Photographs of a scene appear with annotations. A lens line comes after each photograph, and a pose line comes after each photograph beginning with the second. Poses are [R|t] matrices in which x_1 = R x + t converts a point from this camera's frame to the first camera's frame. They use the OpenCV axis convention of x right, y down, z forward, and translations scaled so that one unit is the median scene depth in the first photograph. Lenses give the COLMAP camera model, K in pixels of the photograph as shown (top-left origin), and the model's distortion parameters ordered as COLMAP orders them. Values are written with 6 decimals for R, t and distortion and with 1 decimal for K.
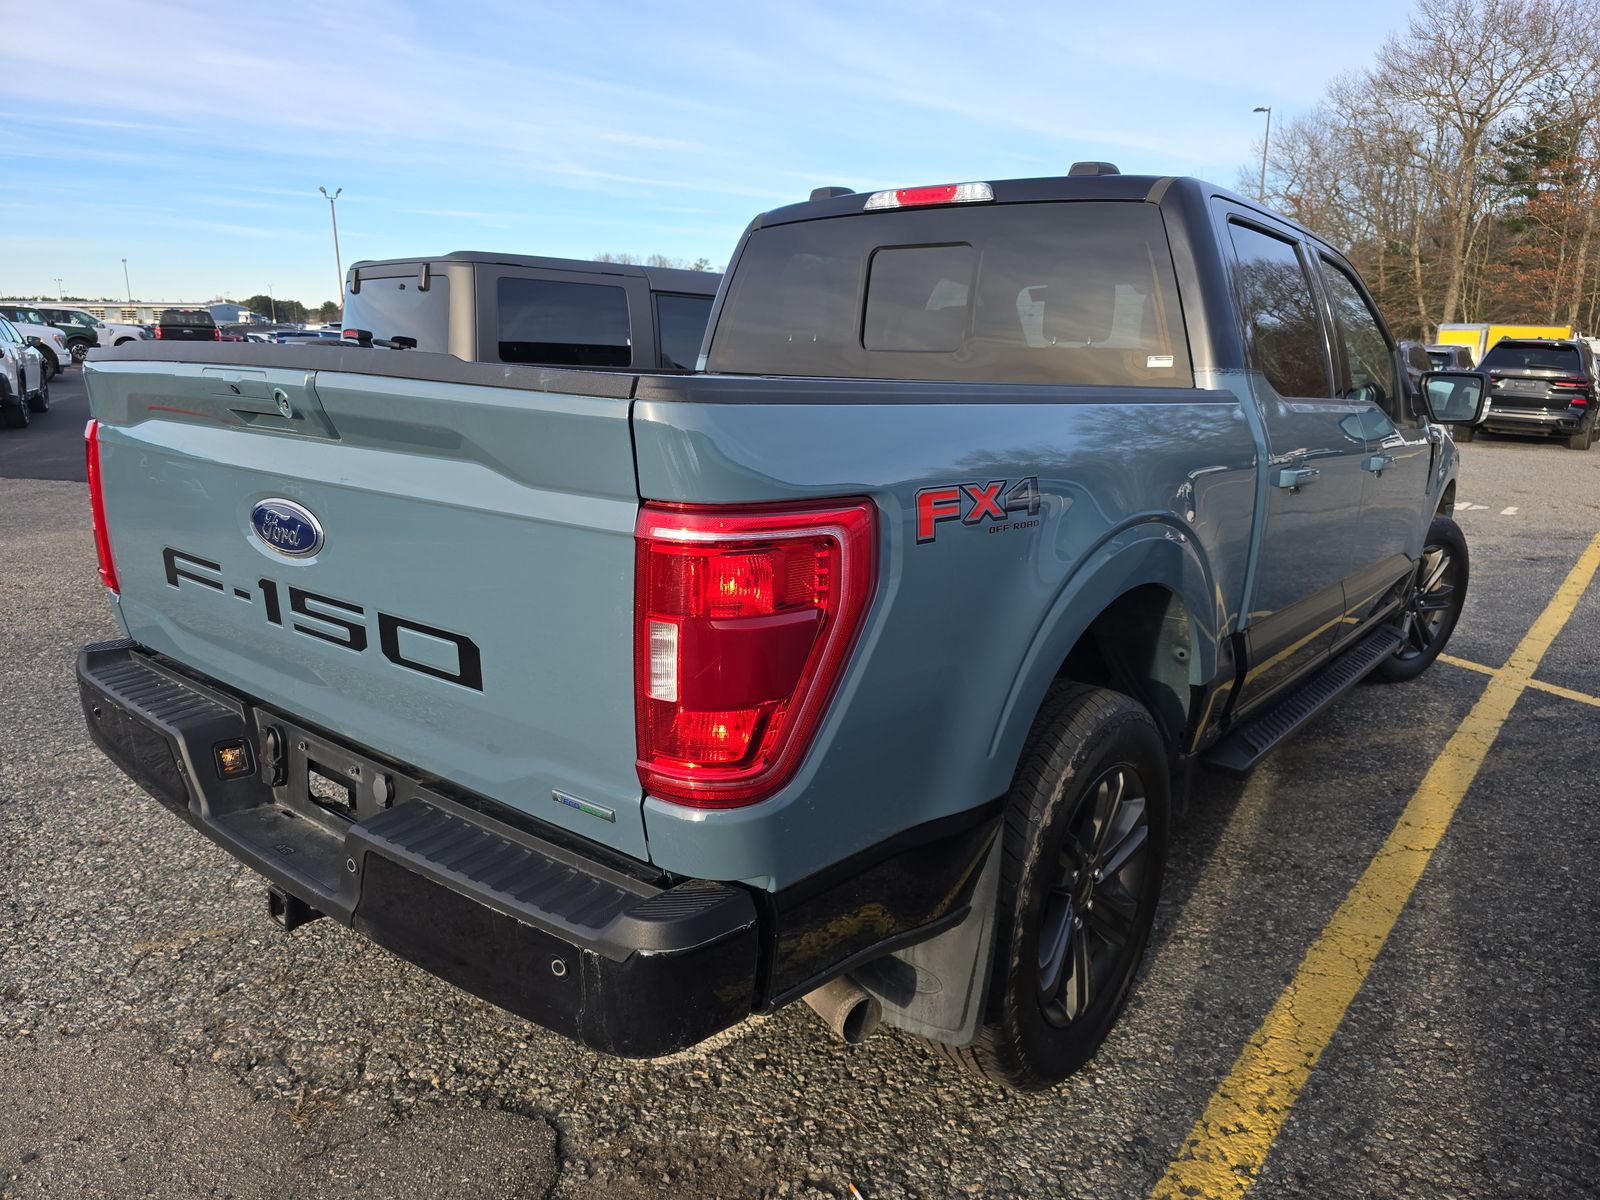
lens RADIAL K [[1071.8, 0, 815.4], [0, 1071.8, 598.6], [0, 0, 1]] dist [0.022102, -0.004898]
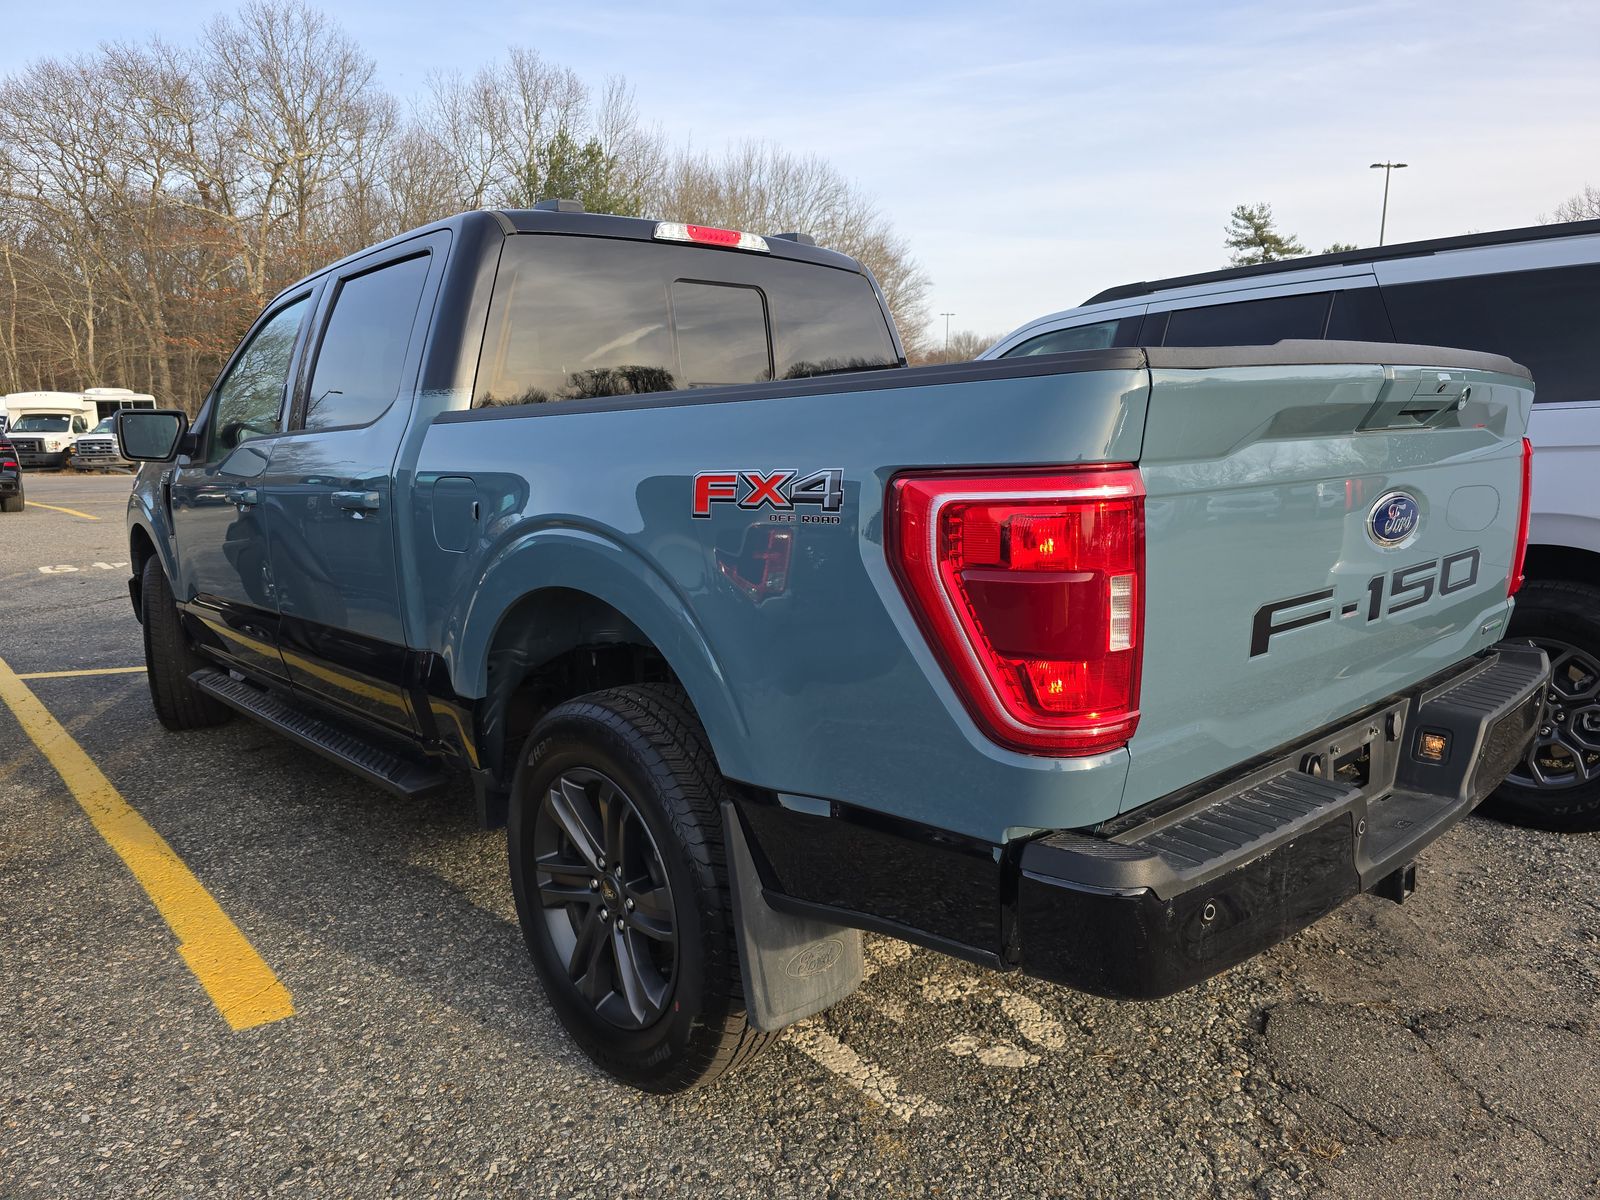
lens RADIAL K [[1055.1, 0, 795.1], [0, 1055.1, 600.7], [0, 0, 1]] dist [0.060888, -0.053008]
pose [[0.183108, -0.188025, 0.964945, -1.409743], [0.243012, 0.959736, 0.140896, -0.242349], [-0.952584, 0.208694, 0.221428, 1.153943]]
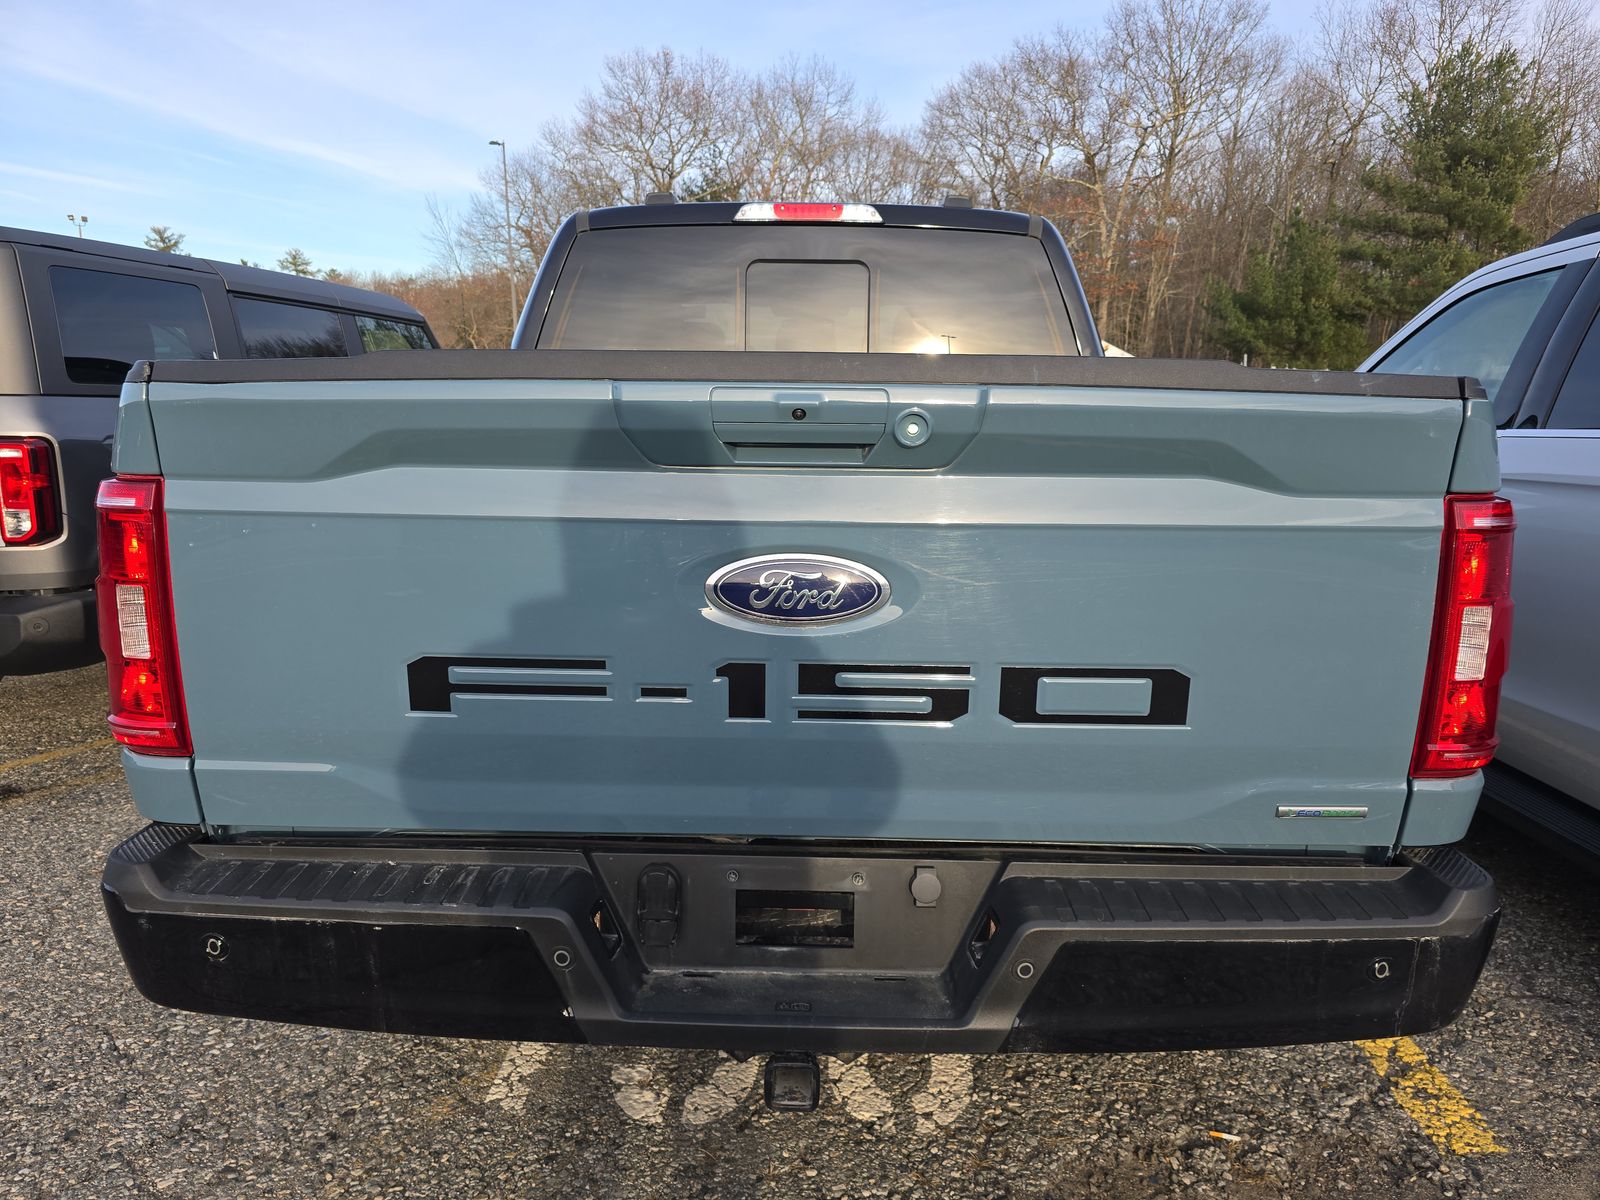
lens RADIAL K [[1055.1, 0, 795.1], [0, 1055.1, 600.7], [0, 0, 1]] dist [0.060888, -0.053008]
pose [[0.799614, -0.134063, 0.585359, -0.802848], [0.142436, 0.989287, 0.032002, -0.070278], [-0.583378, 0.057787, 0.810143, 0.324552]]
